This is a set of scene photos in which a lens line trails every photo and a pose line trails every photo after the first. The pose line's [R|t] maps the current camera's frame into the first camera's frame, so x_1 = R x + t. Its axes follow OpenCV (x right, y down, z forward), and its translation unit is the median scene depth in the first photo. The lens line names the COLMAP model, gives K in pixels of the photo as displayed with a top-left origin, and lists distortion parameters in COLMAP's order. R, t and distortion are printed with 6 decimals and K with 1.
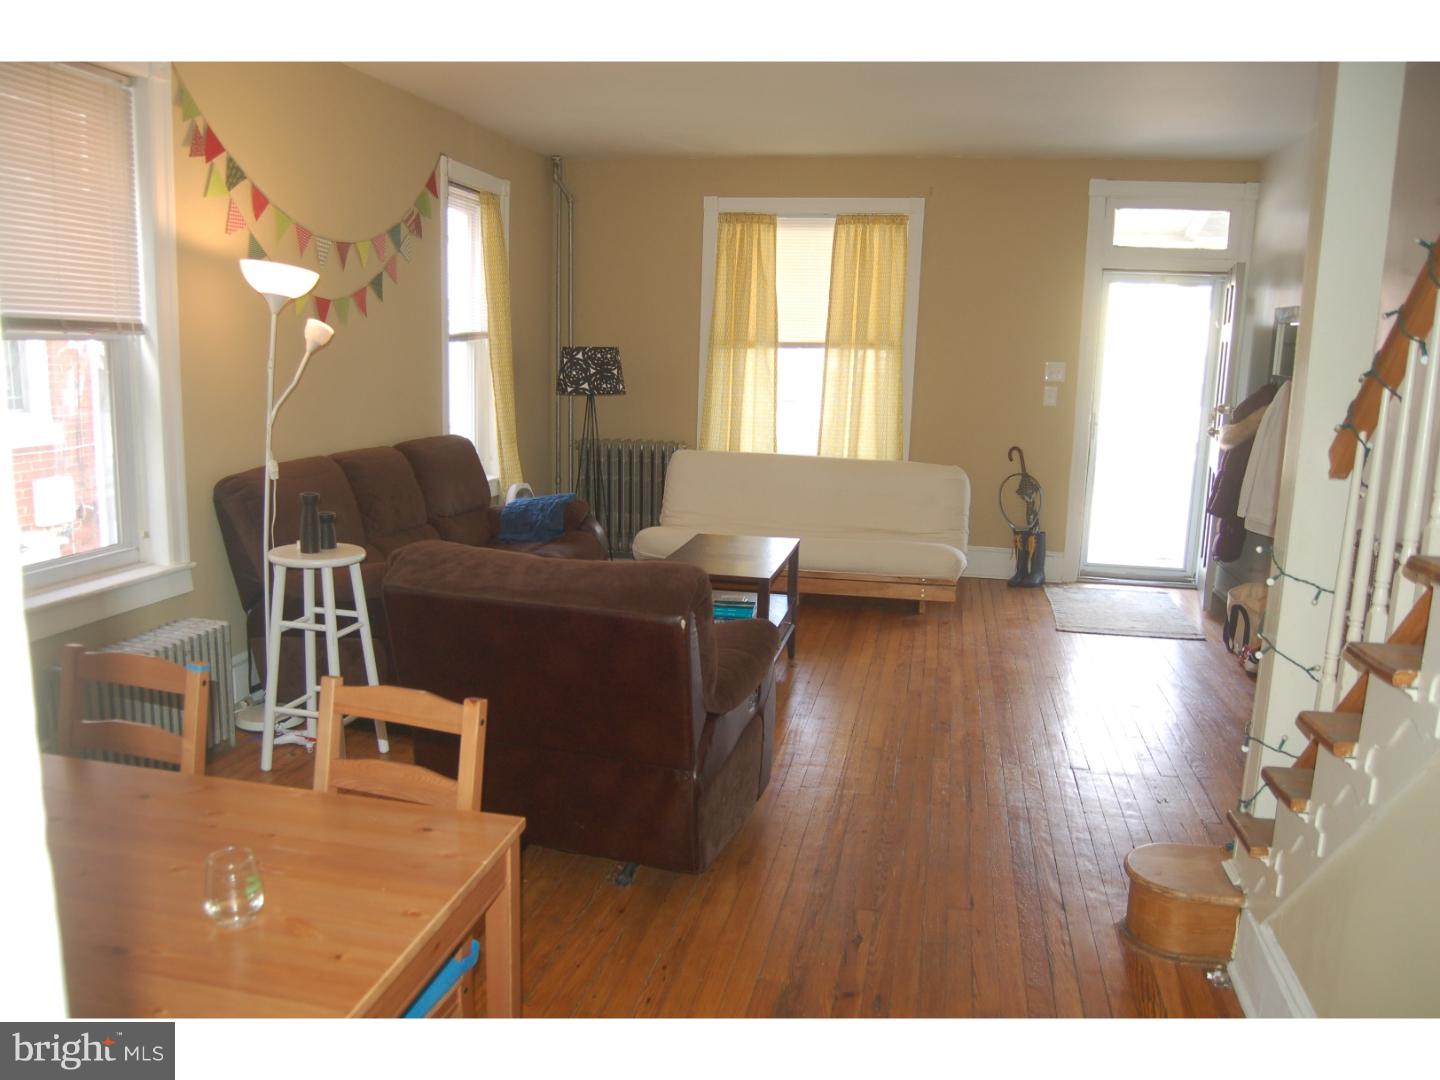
lens RADIAL K [[1199.5, 0, 714.2], [0, 1199.5, 544.1], [0, 0, 1]] dist [-0.063686, 0.055175]
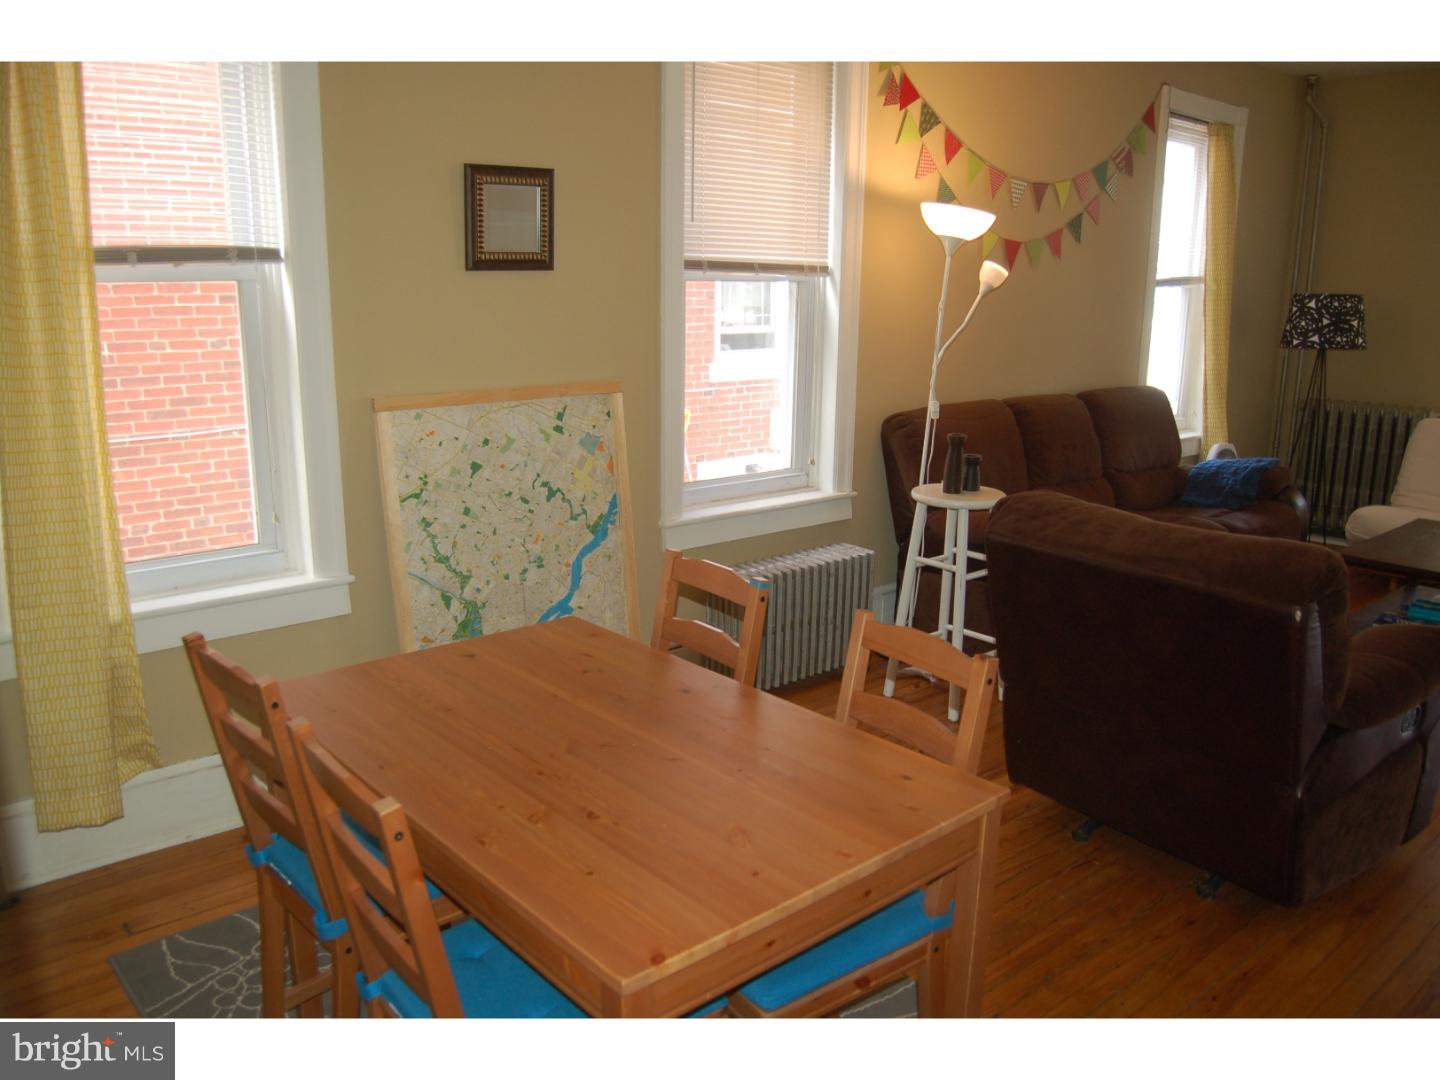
lens RADIAL K [[1199.5, 0, 714.2], [0, 1199.5, 544.1], [0, 0, 1]] dist [-0.063686, 0.055175]
pose [[0.806460, 0.119876, -0.579009, 0.086611], [-0.095998, 0.992786, 0.071836, -0.003261], [0.583443, -0.002349, 0.812151, 0.053166]]
